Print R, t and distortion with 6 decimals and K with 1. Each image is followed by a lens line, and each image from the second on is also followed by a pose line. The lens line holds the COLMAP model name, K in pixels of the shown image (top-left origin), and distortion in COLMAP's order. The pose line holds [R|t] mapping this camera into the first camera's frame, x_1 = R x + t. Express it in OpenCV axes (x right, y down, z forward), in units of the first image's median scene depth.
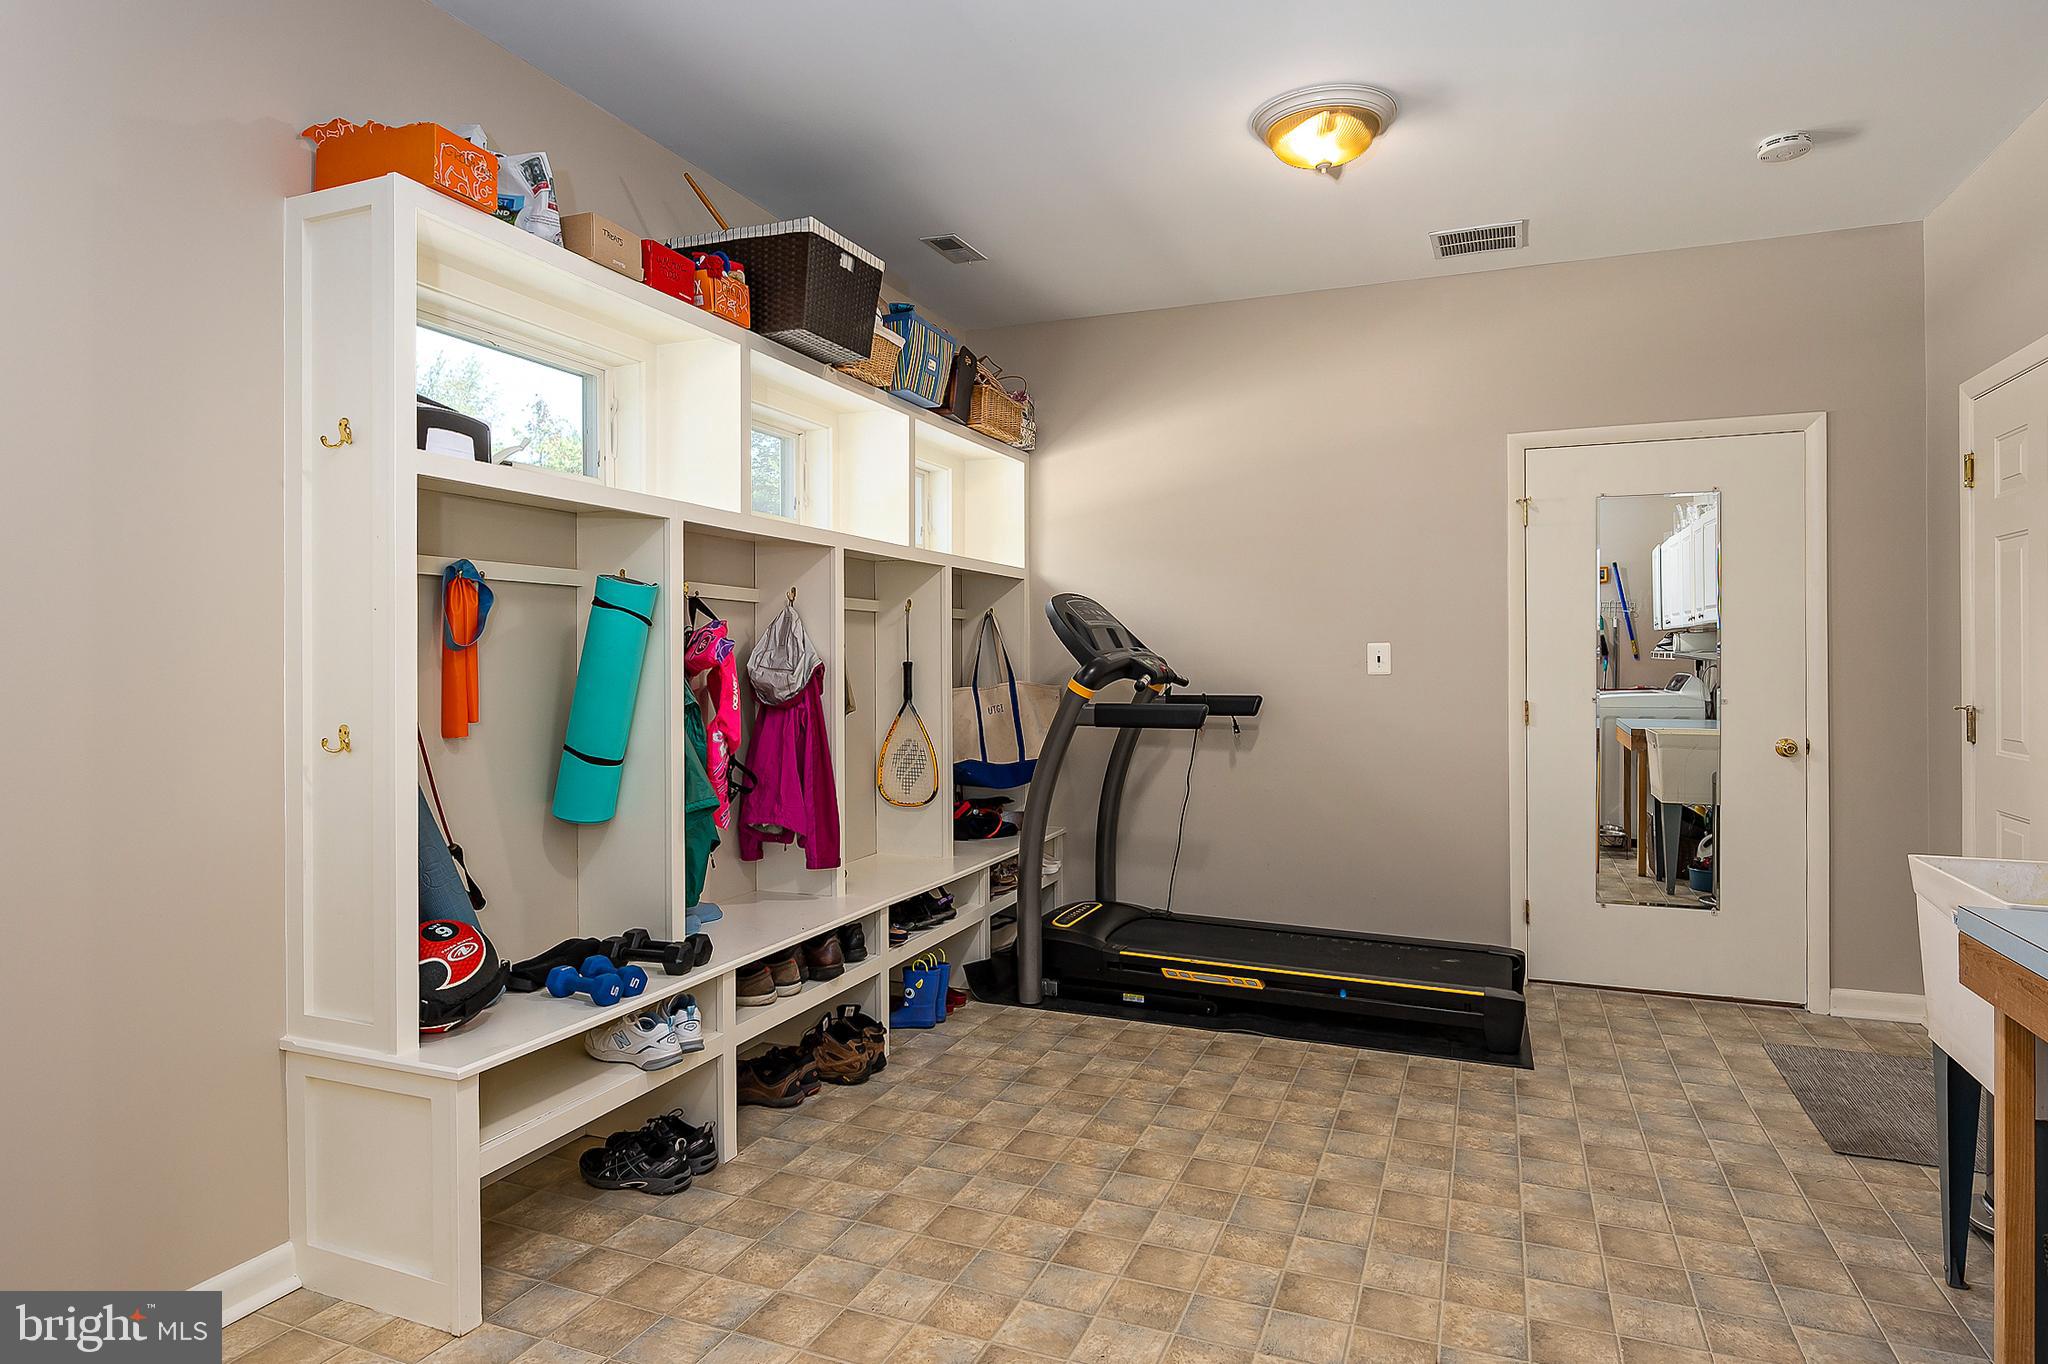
lens RADIAL K [[1134.1, 0, 1027.4], [0, 1134.1, 671.9], [0, 0, 1]] dist [-0.015693, 0.003319]
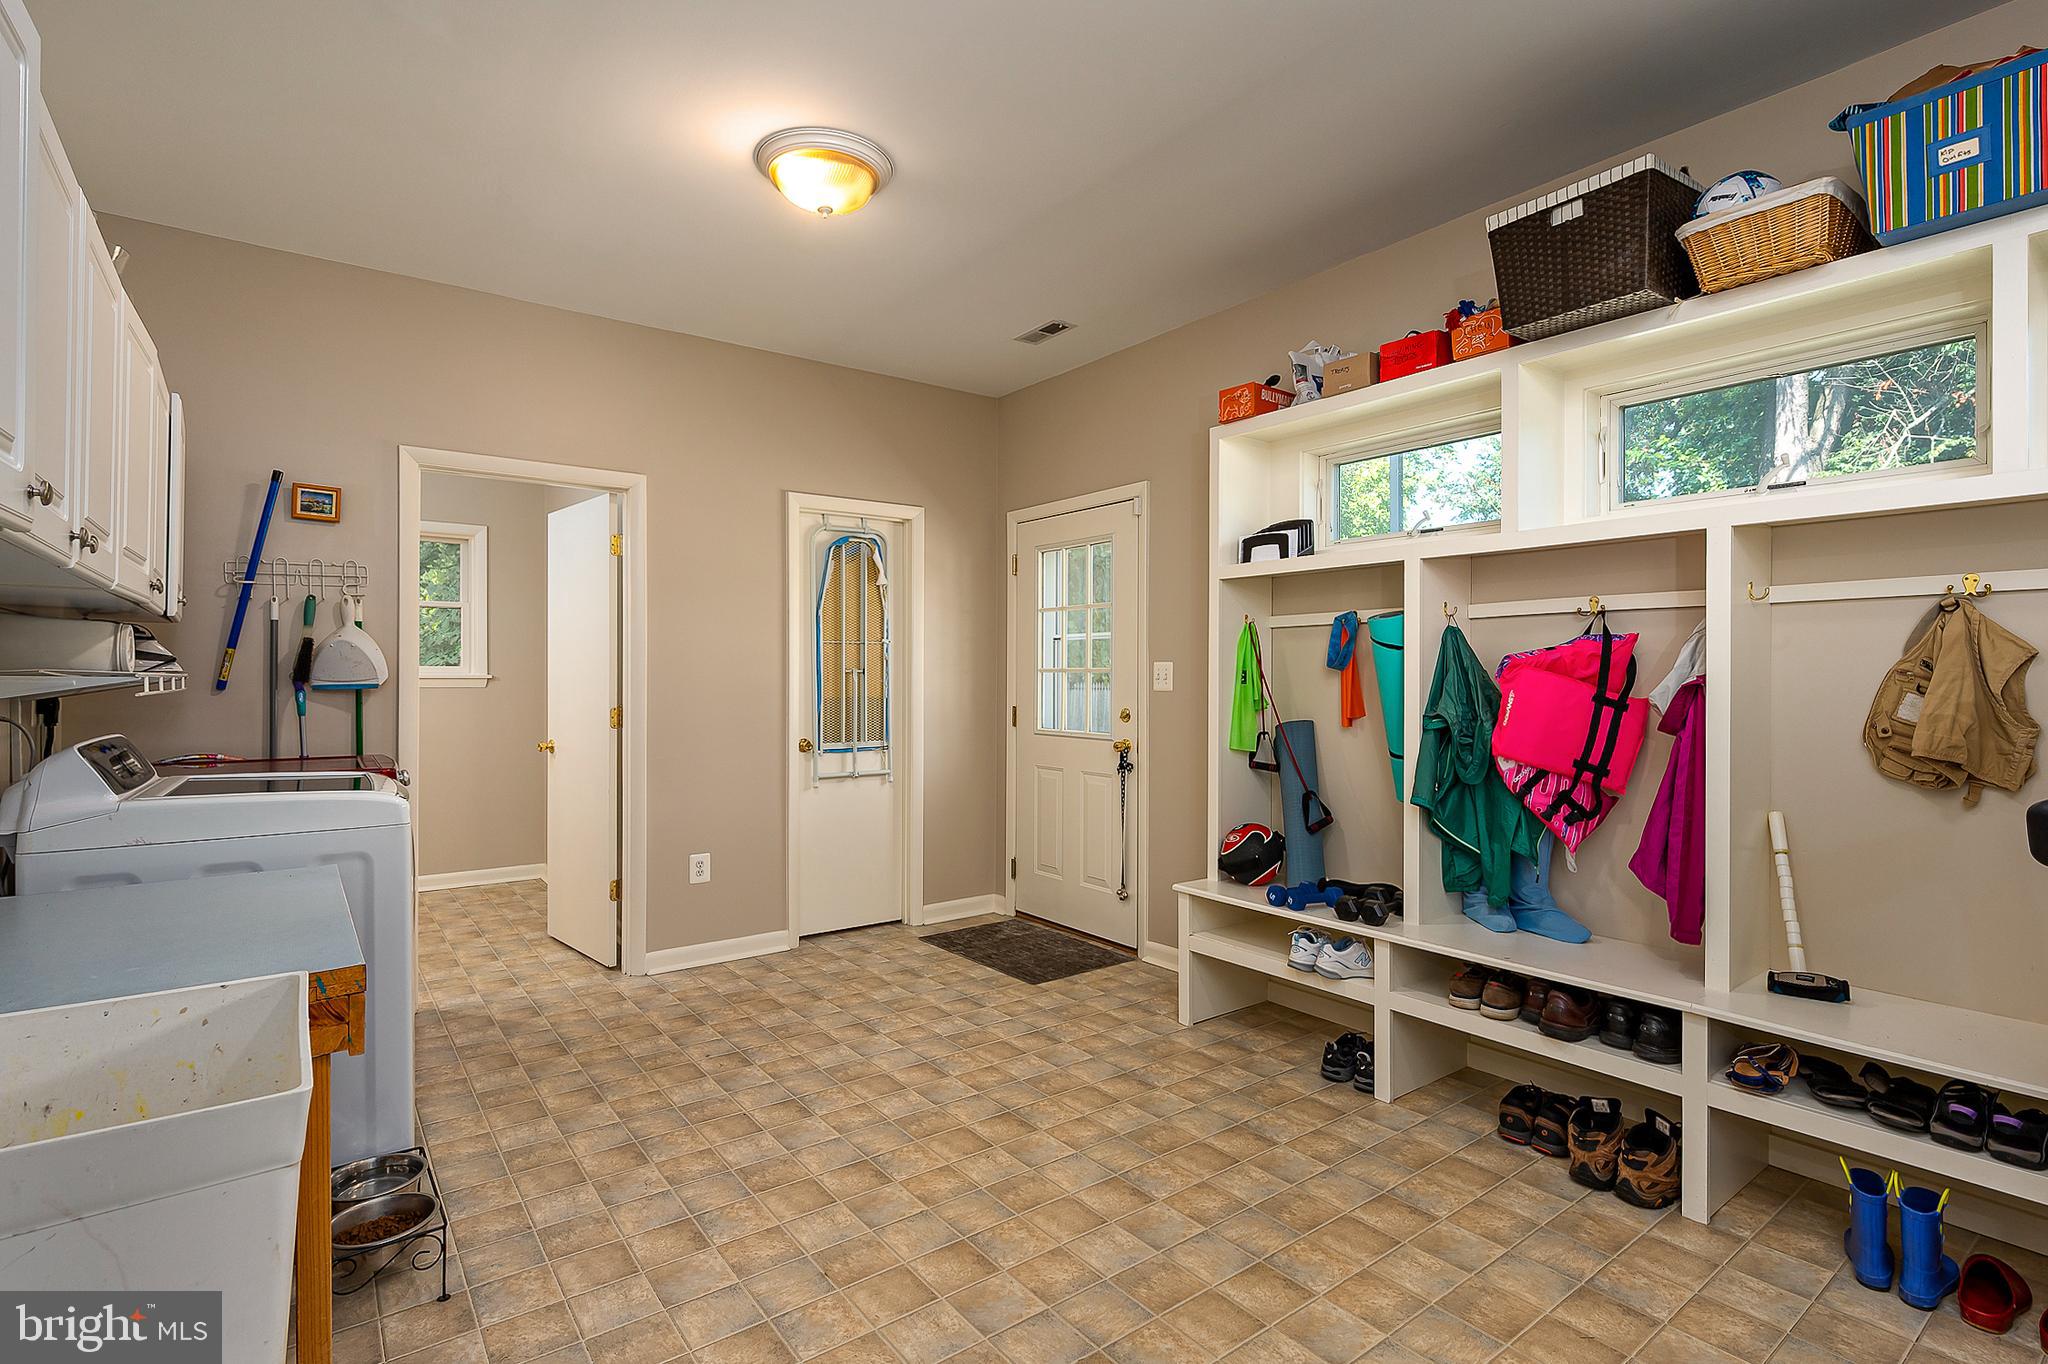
lens RADIAL K [[976.9, 0, 1027.5], [0, 976.9, 674.8], [0, 0, 1]] dist [-0.001459, -0.000237]
pose [[-0.509388, -0.002107, -0.860534, 0.747223], [-0.005654, 0.999984, 0.000898, -0.010246], [0.860518, 0.005323, -0.509392, 1.116639]]
